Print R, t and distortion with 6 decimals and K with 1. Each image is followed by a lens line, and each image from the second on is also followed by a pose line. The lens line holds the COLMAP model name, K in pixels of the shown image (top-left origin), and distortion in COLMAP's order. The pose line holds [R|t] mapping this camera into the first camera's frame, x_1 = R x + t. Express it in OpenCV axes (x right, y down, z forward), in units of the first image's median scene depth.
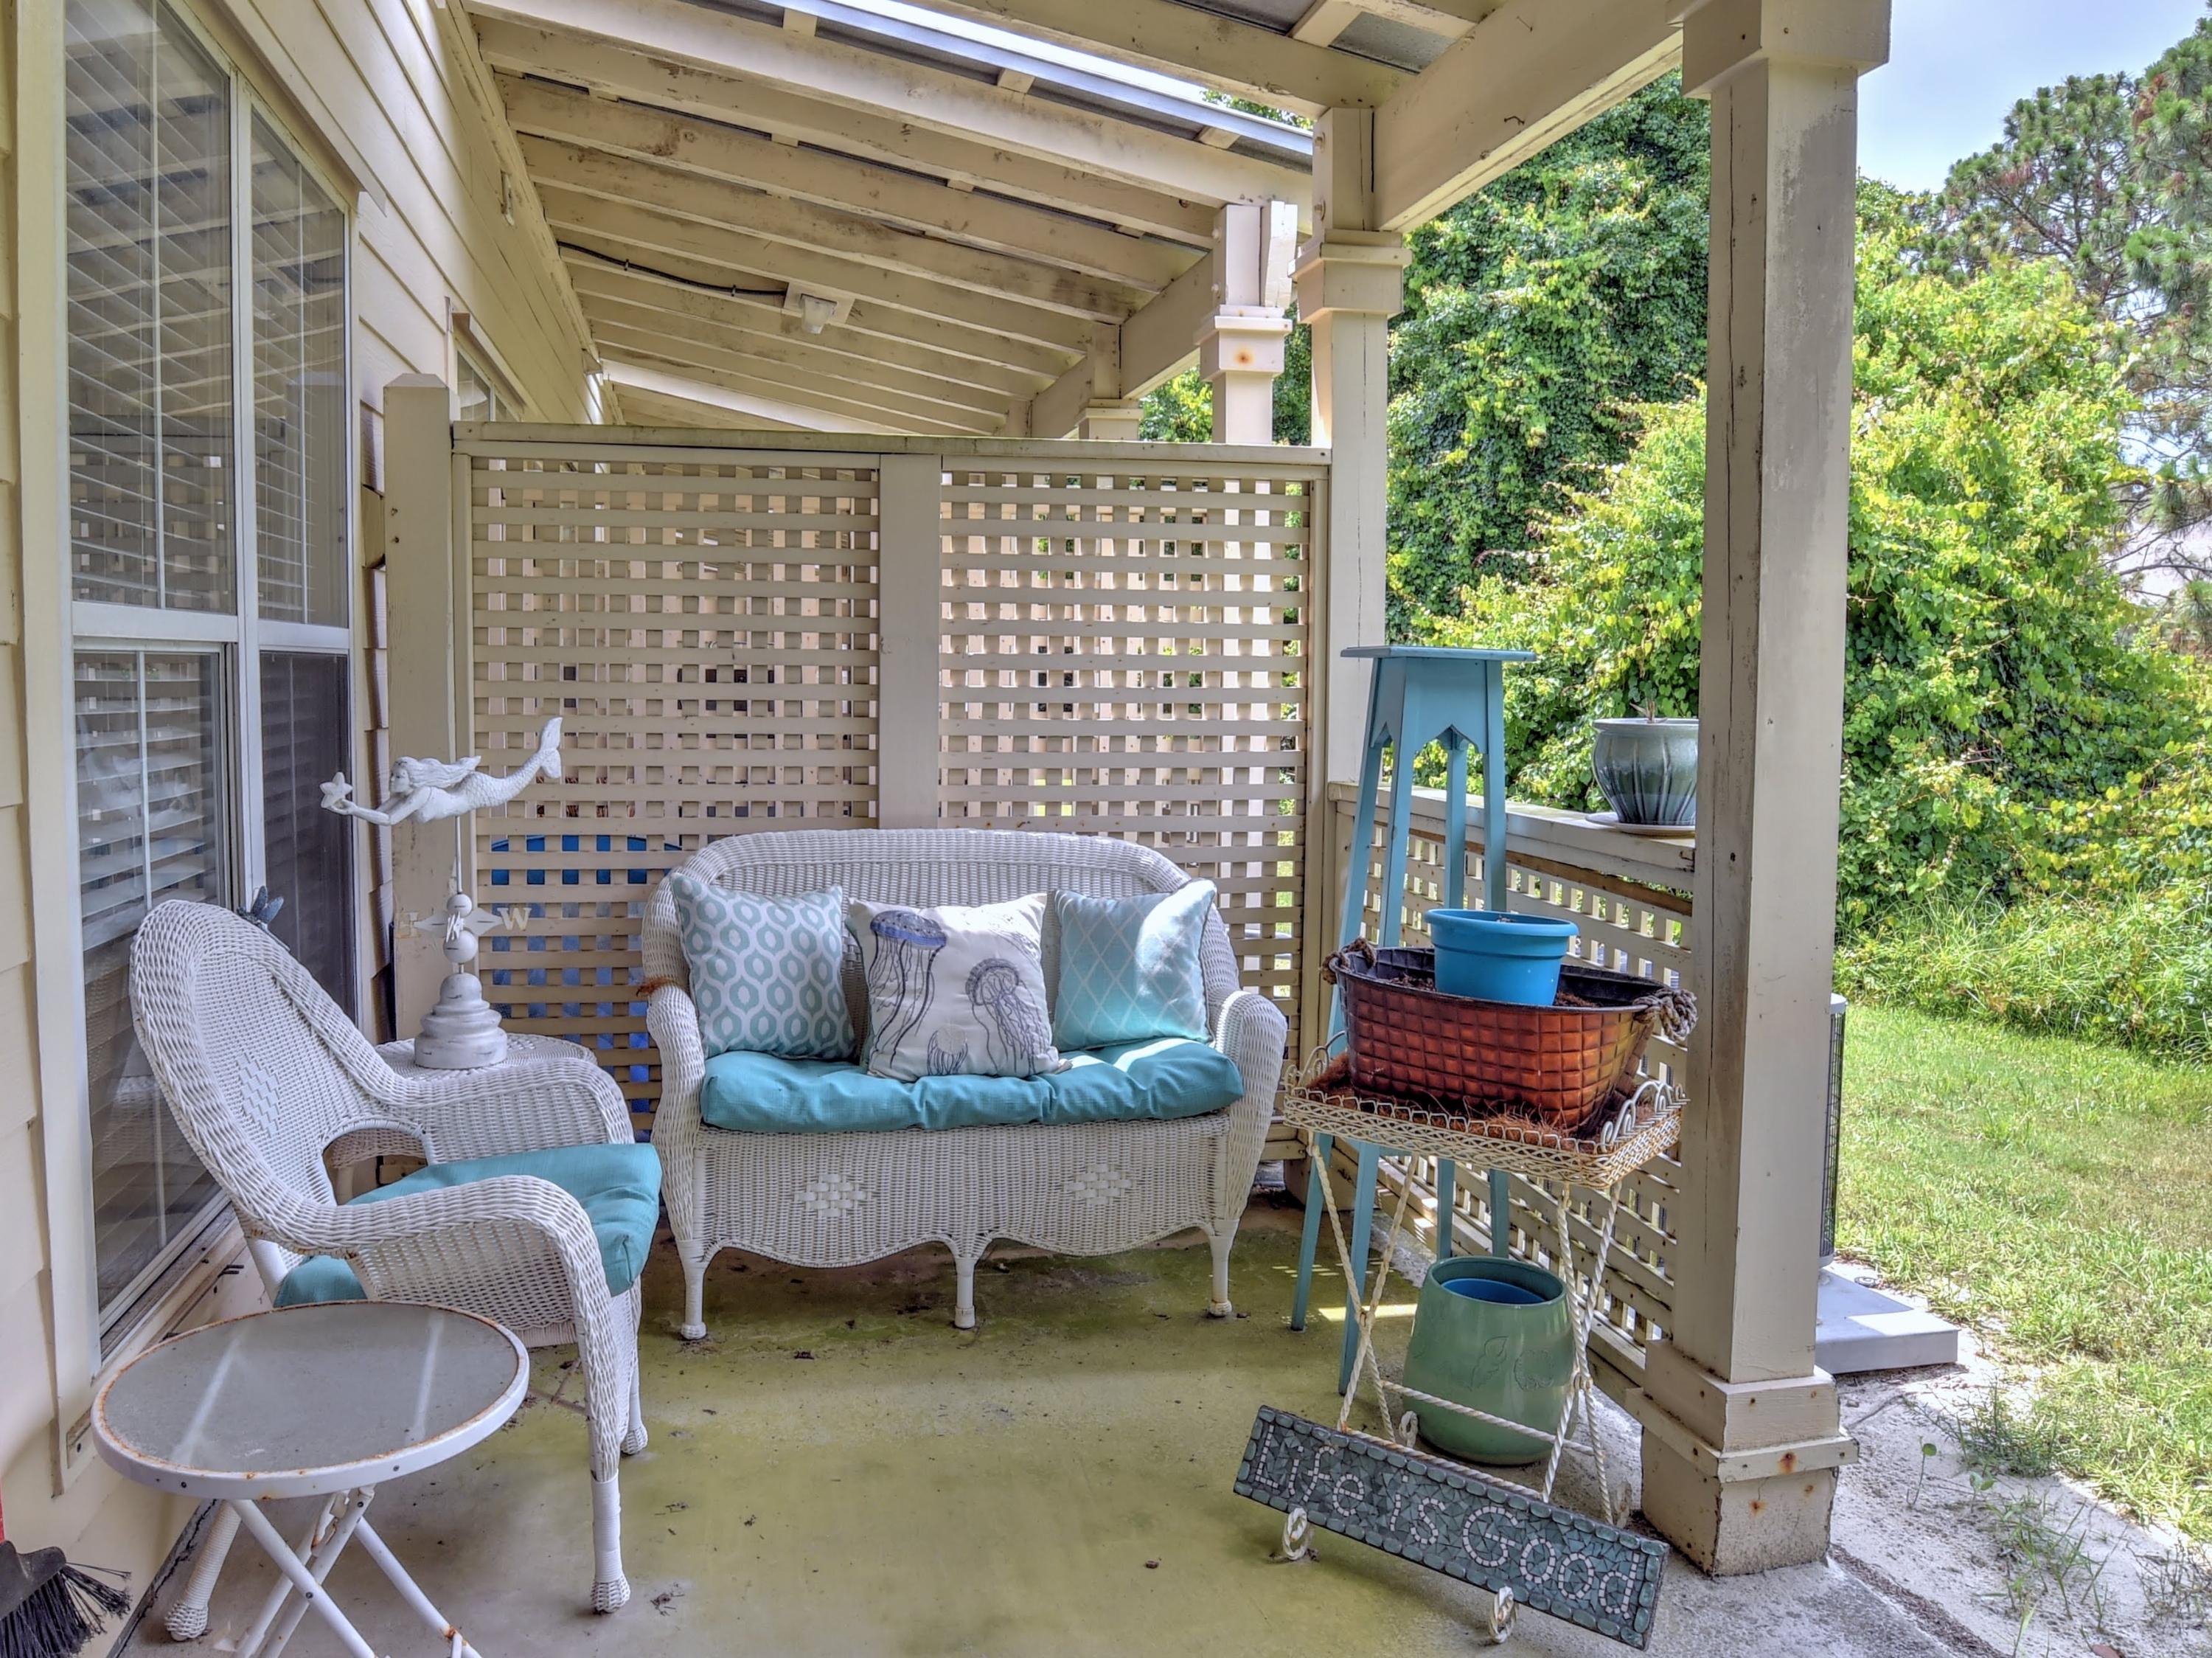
lens RADIAL K [[1686.9, 0, 1106.0], [0, 1686.9, 829.0], [0, 0, 1]] dist [-0.073494, 0.001349]
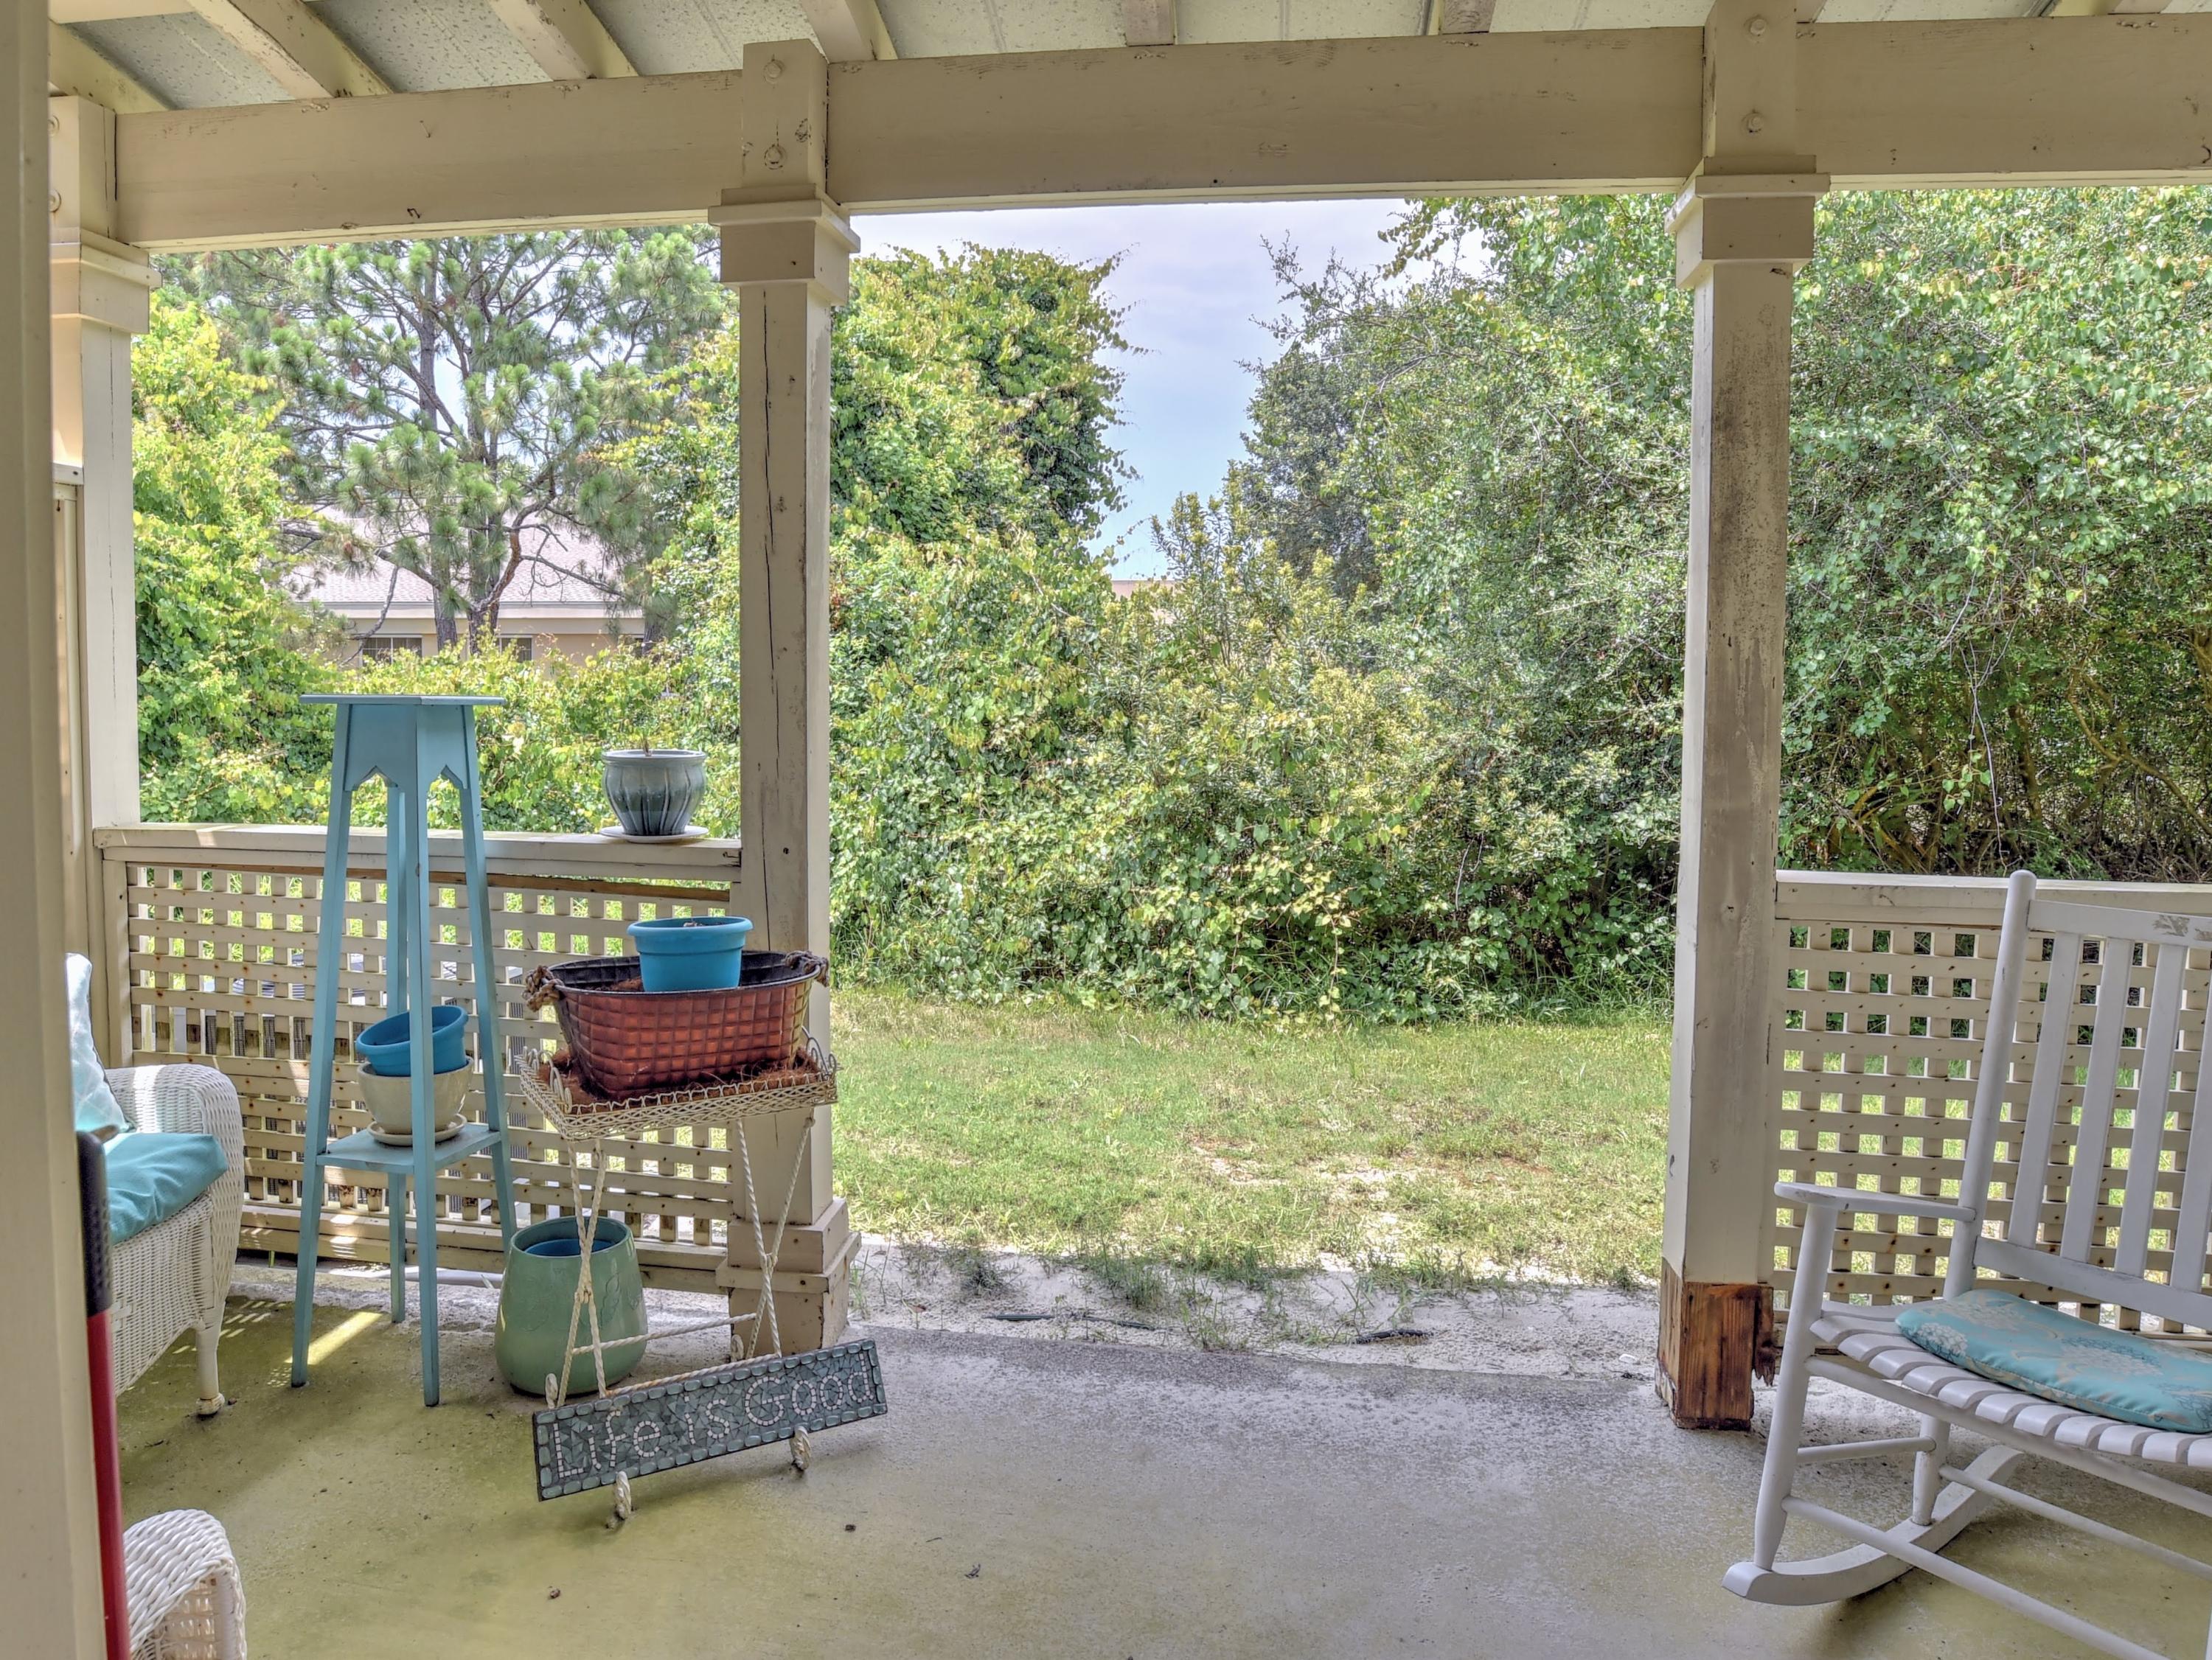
lens RADIAL K [[1404.1, 0, 1119.8], [0, 1404.1, 775.6], [0, 0, 1]] dist [-0.080323, 0.033196]
pose [[0.310738, -0.071571, 0.947797, -0.194772], [0.075905, 0.995845, 0.050313, -0.025427], [-0.947460, 0.056308, 0.314879, 0.114684]]
